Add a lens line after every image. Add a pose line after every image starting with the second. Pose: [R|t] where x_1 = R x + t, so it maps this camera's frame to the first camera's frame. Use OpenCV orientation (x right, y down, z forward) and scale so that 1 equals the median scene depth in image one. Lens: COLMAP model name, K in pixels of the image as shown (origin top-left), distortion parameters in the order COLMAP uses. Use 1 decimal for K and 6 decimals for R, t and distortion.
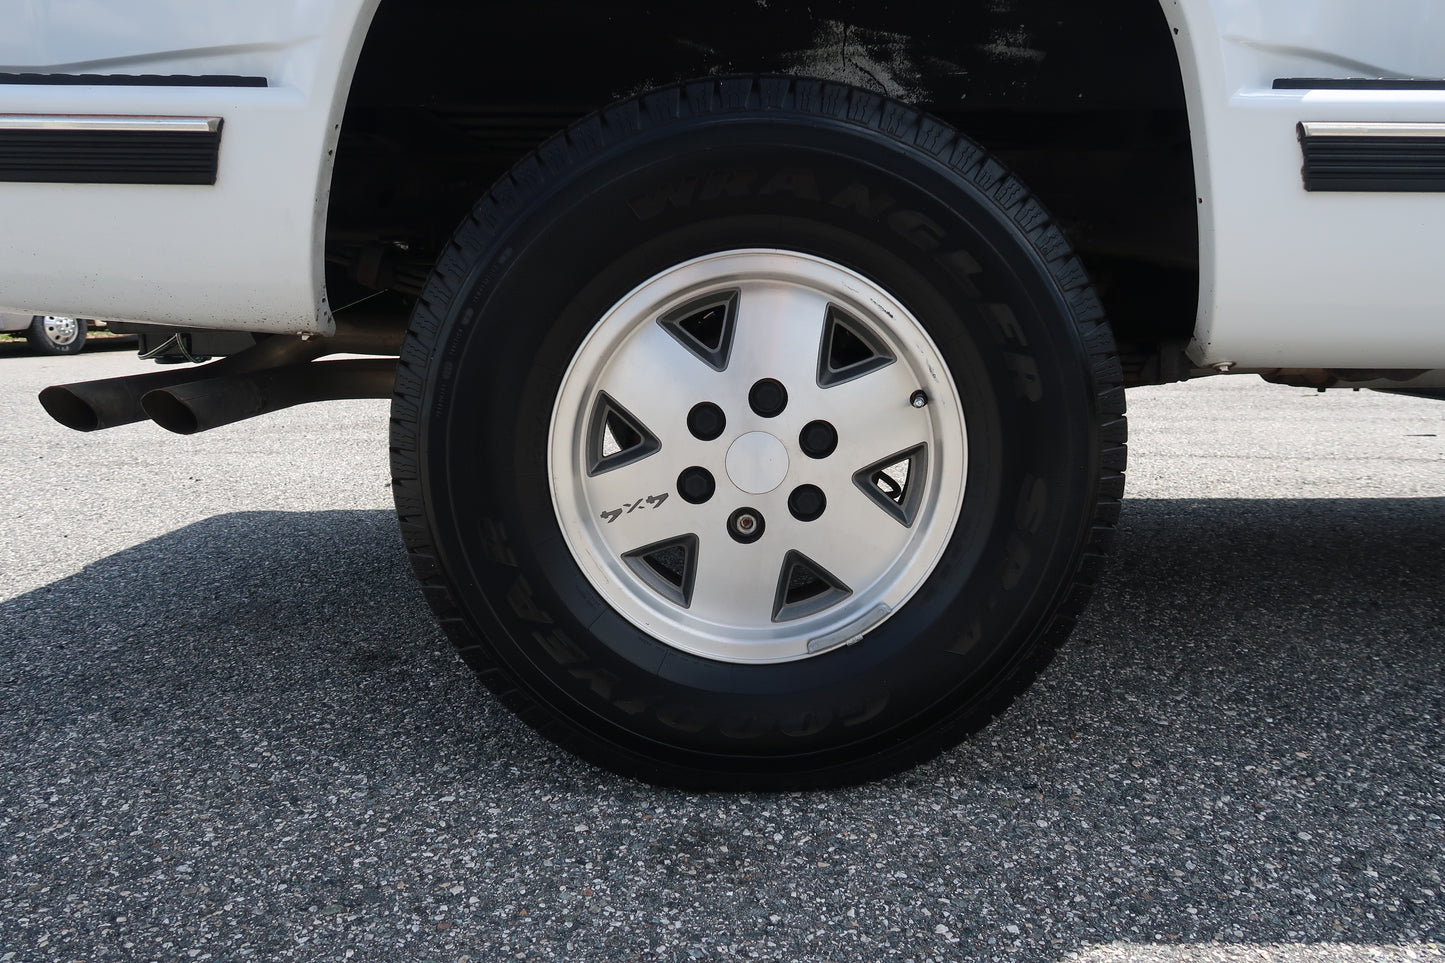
lens RADIAL K [[994.5, 0, 716.4], [0, 994.5, 481.2], [0, 0, 1]] dist [-0.011802, -0.004019]
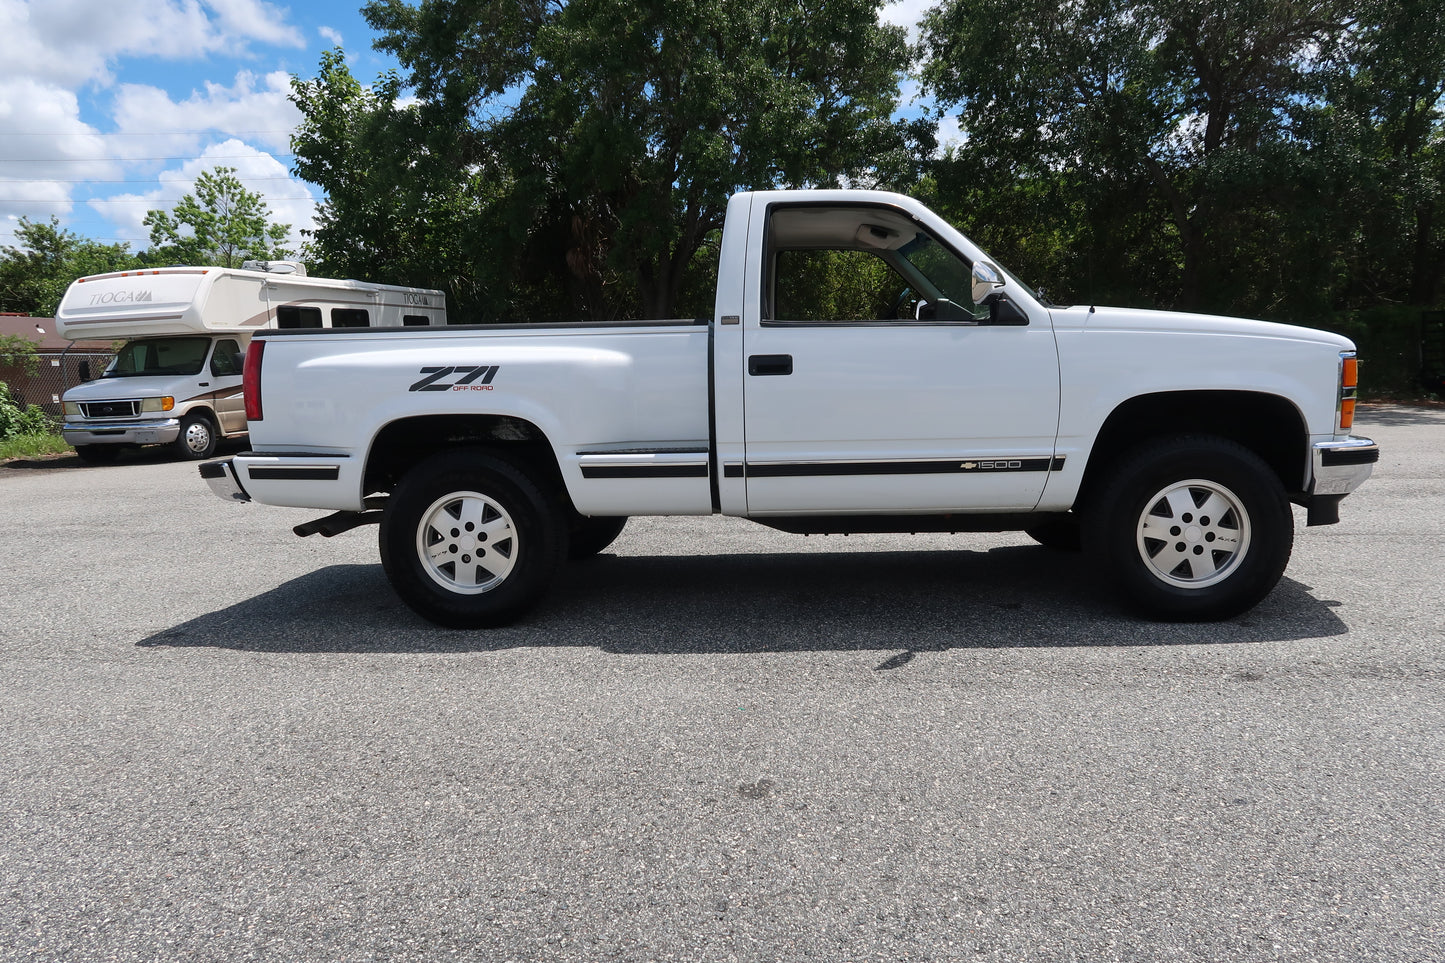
lens RADIAL K [[994.5, 0, 716.4], [0, 994.5, 481.2], [0, 0, 1]] dist [-0.011802, -0.004019]
pose [[0.997381, -0.019866, -0.069541, 1.314196], [0.015137, 0.997578, -0.067889, 0.020458], [0.070721, 0.066659, 0.995266, -2.909461]]
